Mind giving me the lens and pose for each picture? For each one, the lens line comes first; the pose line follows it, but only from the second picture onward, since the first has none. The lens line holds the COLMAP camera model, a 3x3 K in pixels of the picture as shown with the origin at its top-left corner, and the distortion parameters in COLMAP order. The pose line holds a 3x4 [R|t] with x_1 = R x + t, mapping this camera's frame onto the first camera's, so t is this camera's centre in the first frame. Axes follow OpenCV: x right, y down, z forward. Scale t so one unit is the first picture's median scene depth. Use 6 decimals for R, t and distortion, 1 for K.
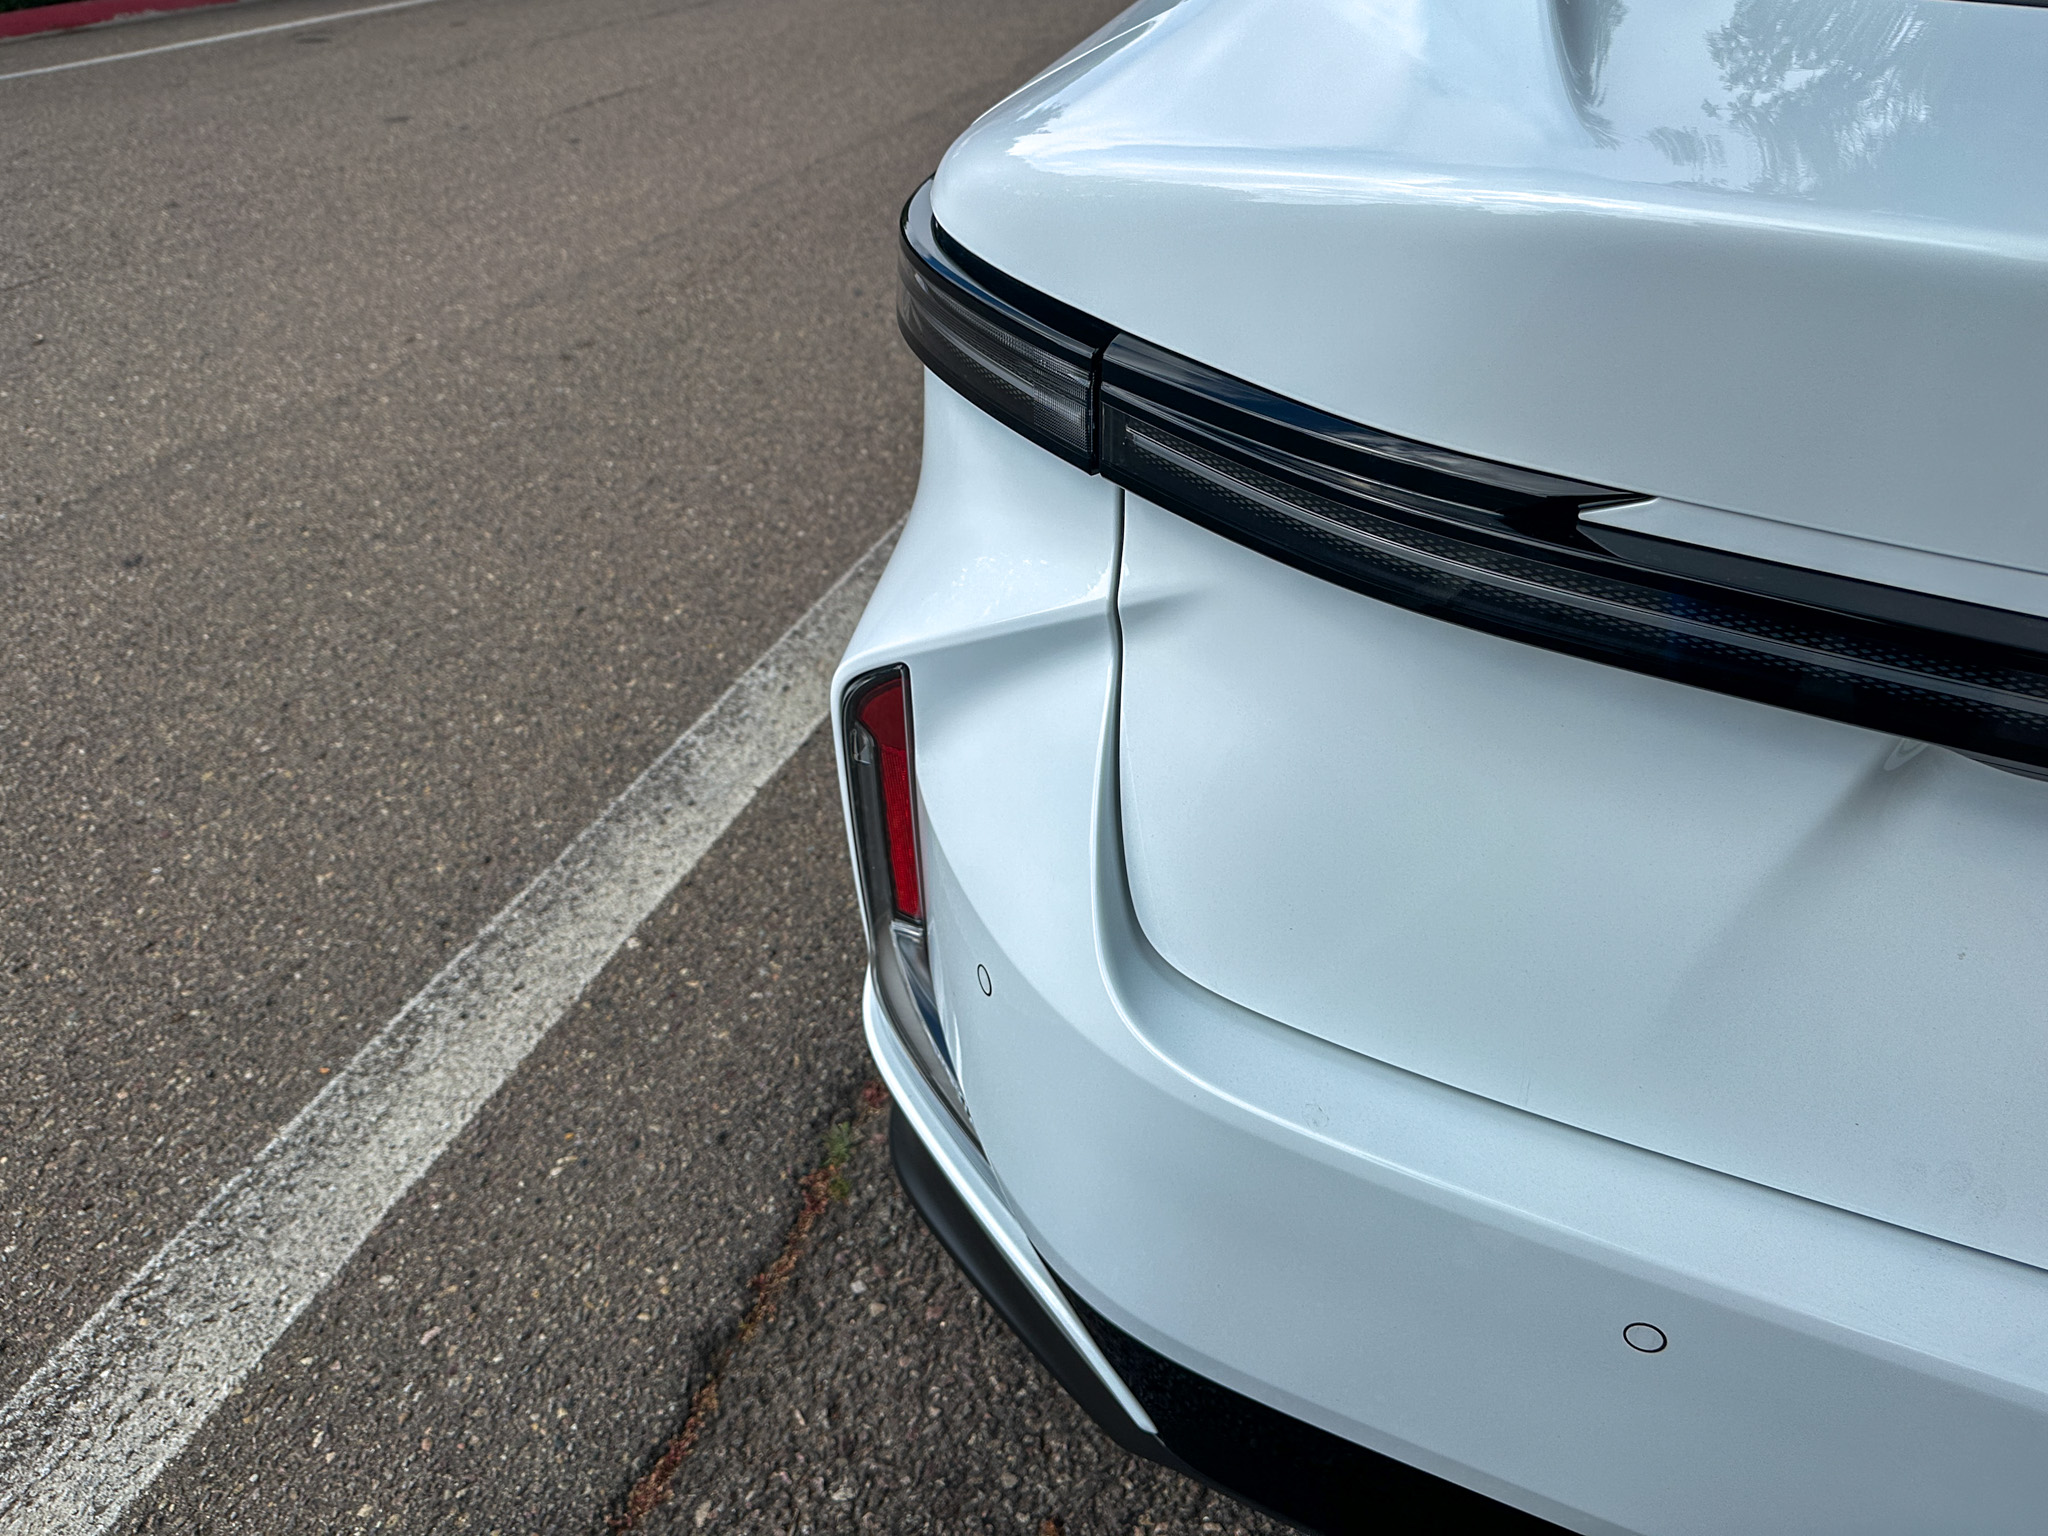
lens RADIAL K [[1450.5, 0, 1024.0], [0, 1450.5, 768.0], [0, 0, 1]] dist [0.003120, 0.005965]
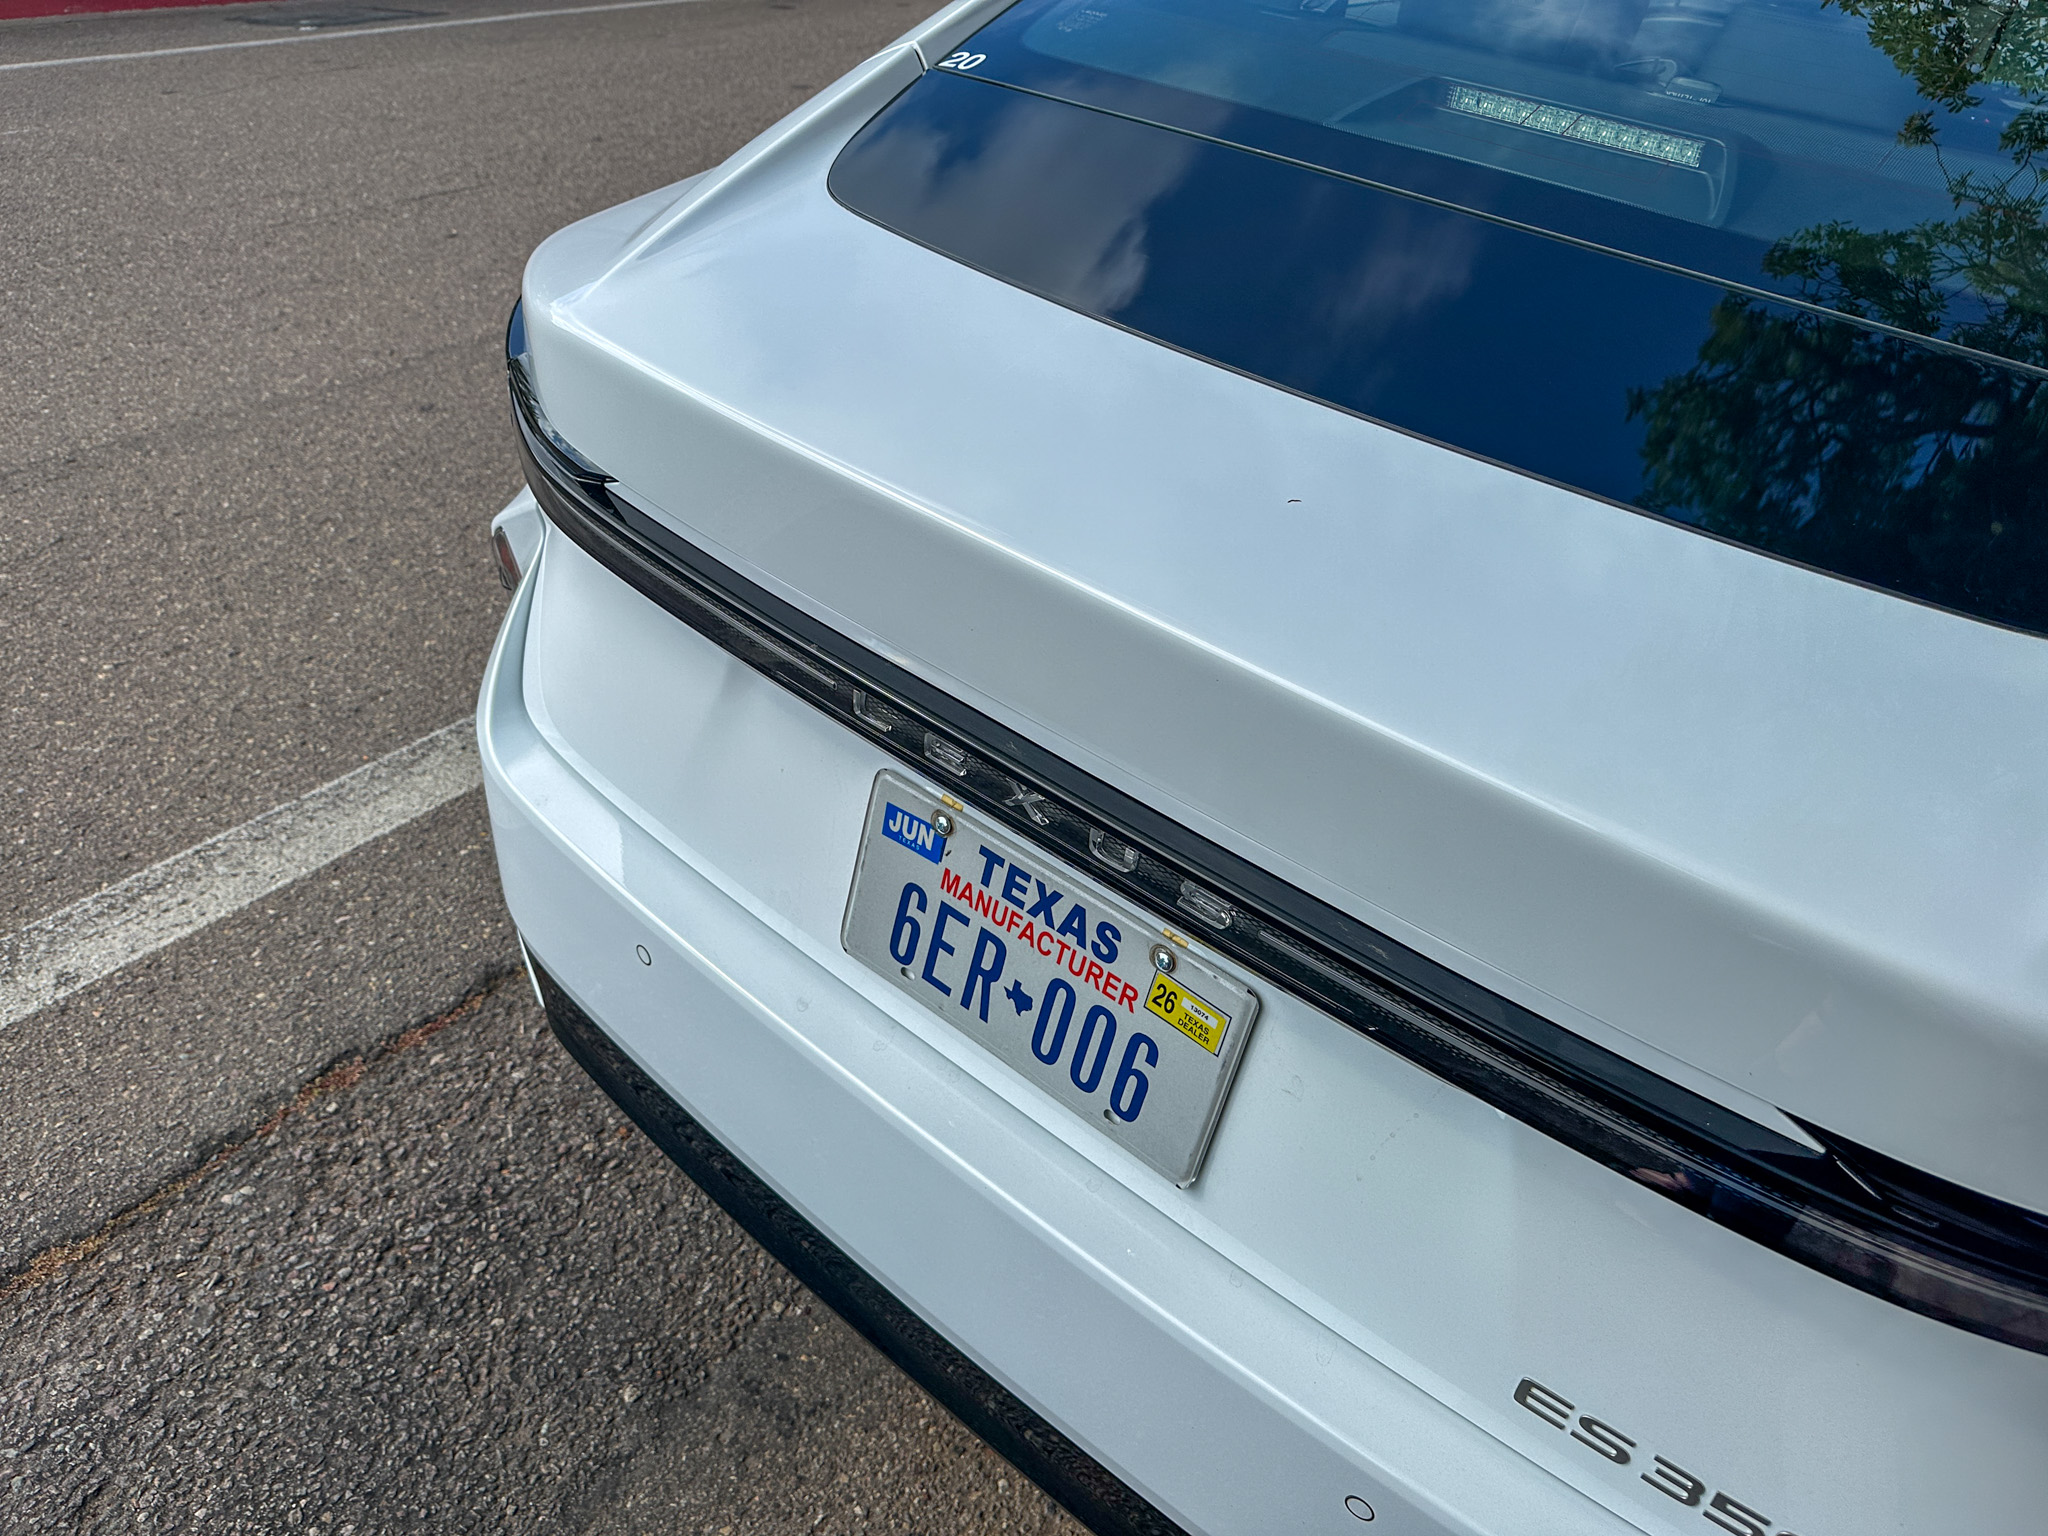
lens RADIAL K [[1406.8, 0, 1024.0], [0, 1406.8, 768.0], [0, 0, 1]] dist [-0.000750, -0.002186]
pose [[0.941165, 0.231156, -0.246527, 0.607280], [-0.223935, 0.972916, 0.057339, -0.022109], [0.253105, 0.001240, 0.967438, -0.282001]]
